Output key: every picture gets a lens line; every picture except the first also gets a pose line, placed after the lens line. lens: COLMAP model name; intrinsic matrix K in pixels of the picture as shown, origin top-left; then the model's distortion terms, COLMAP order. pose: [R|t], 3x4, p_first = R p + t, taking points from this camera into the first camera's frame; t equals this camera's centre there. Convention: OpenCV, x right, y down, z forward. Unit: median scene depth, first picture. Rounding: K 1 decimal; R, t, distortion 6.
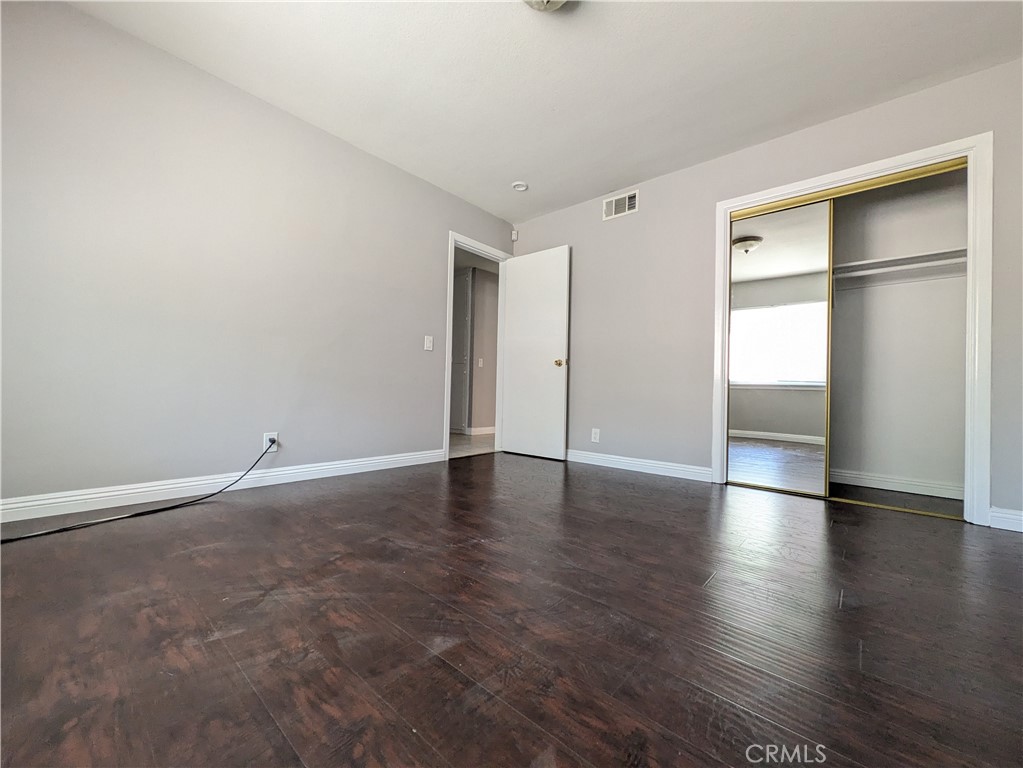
lens RADIAL K [[405.1, 0, 513.4], [0, 405.1, 385.4], [0, 0, 1]] dist [-0.002544, 0.001035]
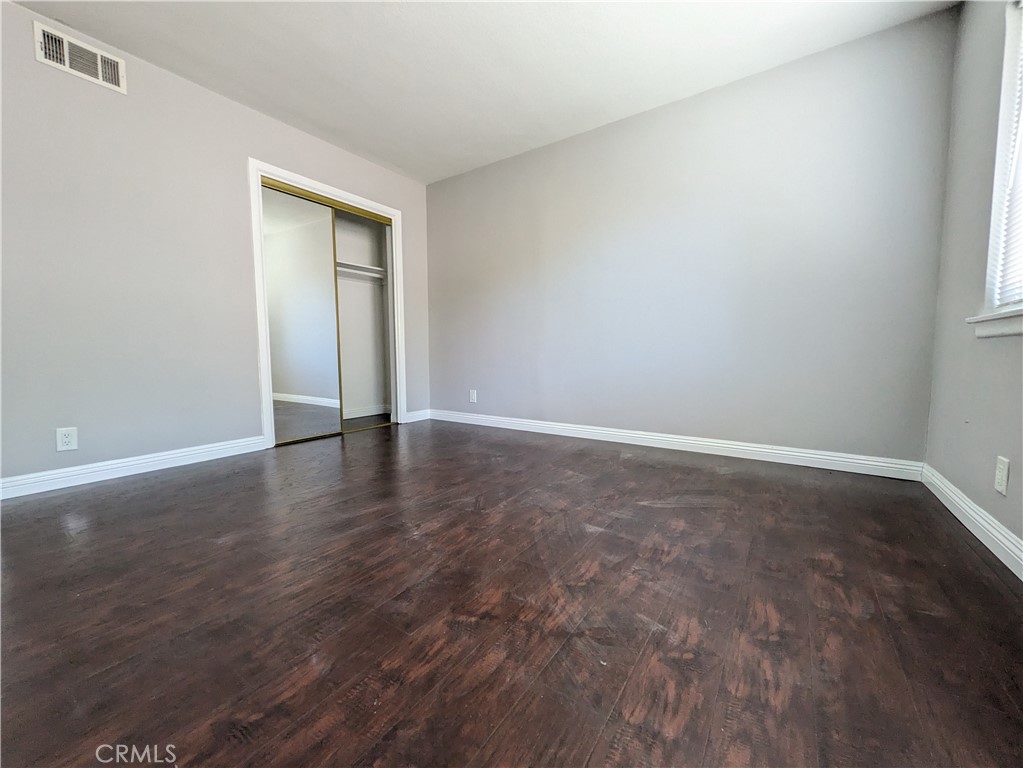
lens RADIAL K [[405.1, 0, 516.2], [0, 405.1, 384.3], [0, 0, 1]] dist [-0.002544, 0.001035]
pose [[-0.117970, -0.105261, 0.987422, -1.466962], [-0.008628, 0.994437, 0.104978, -0.080034], [-0.992980, 0.003865, -0.118222, 1.317734]]
